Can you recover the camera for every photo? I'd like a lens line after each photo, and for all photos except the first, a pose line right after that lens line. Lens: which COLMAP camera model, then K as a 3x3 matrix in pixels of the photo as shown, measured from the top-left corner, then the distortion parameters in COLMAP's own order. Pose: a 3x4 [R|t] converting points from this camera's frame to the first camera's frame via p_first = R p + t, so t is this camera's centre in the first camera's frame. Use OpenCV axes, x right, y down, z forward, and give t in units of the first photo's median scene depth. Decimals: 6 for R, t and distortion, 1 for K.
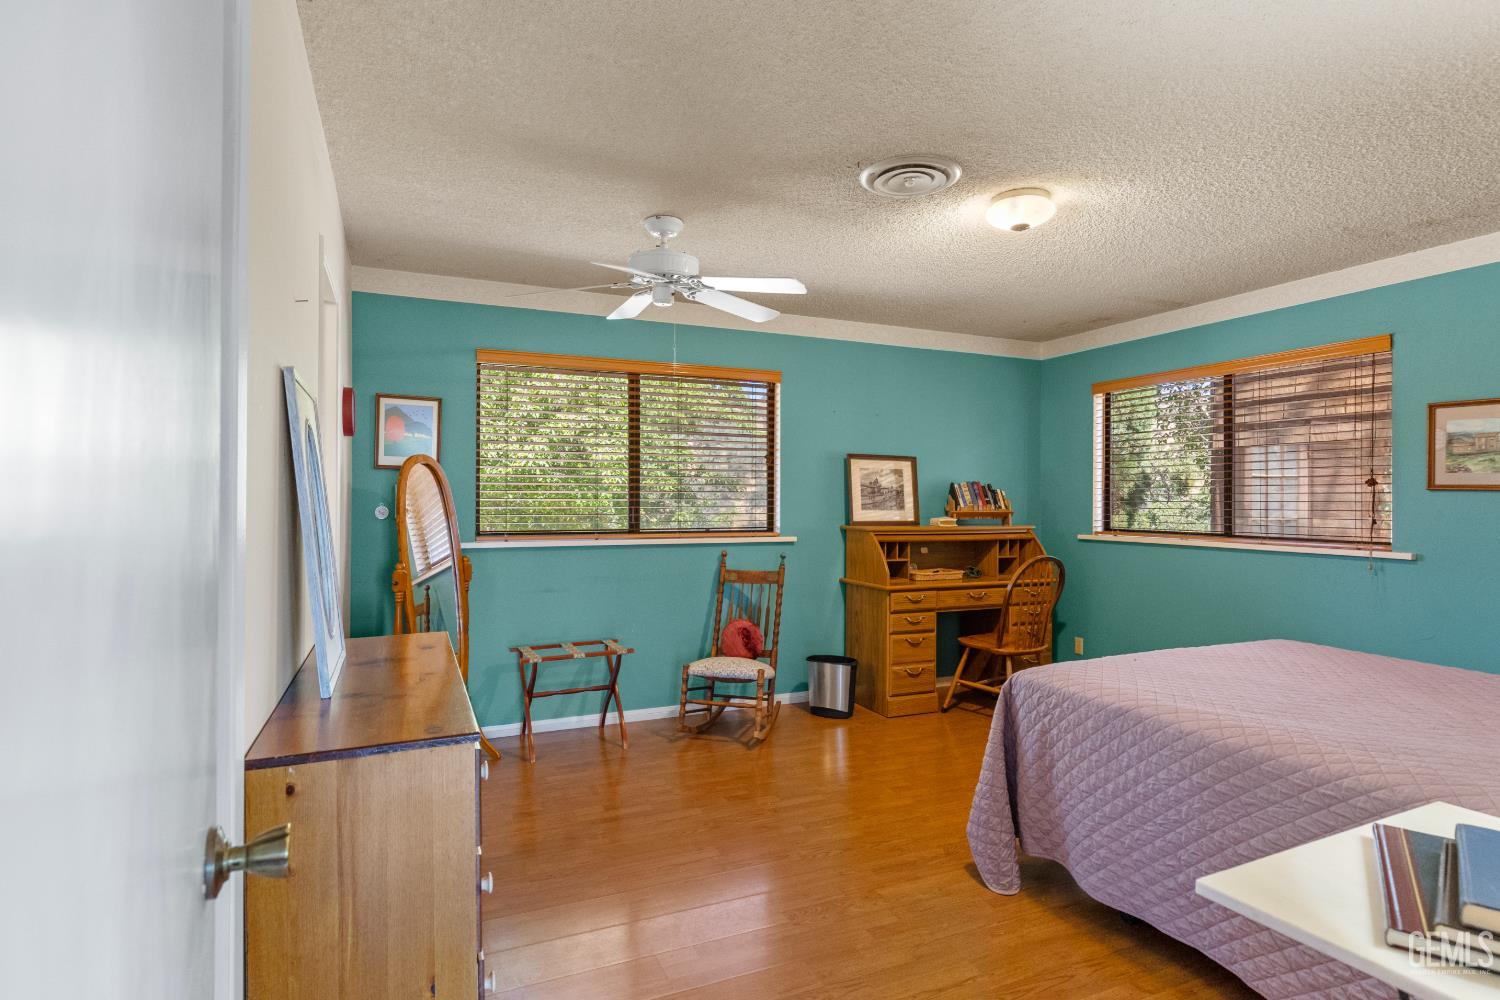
lens RADIAL K [[793.2, 0, 750.2], [0, 793.2, 501.7], [0, 0, 1]] dist [0.004422, 0.000630]
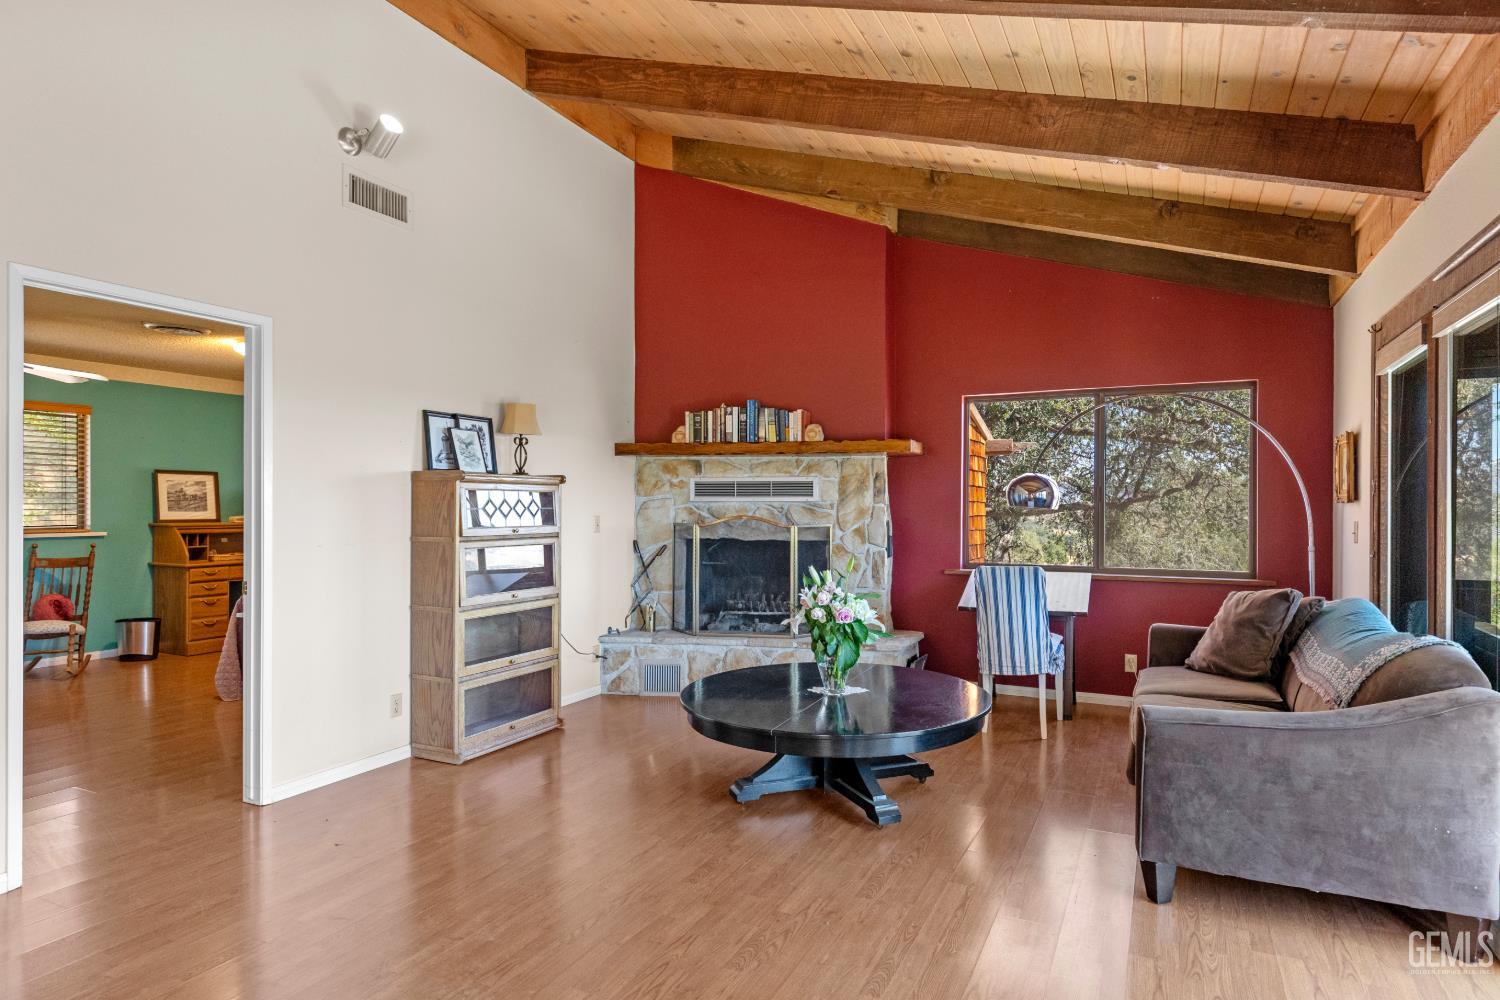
lens RADIAL K [[844.1, 0, 757.7], [0, 844.1, 502.7], [0, 0, 1]] dist [0.006567, 0.001480]
pose [[0.766771, -0.002506, 0.641916, -0.016983], [0.002044, 0.999997, 0.001462, -0.004690], [-0.641917, 0.000191, 0.766774, -0.803957]]
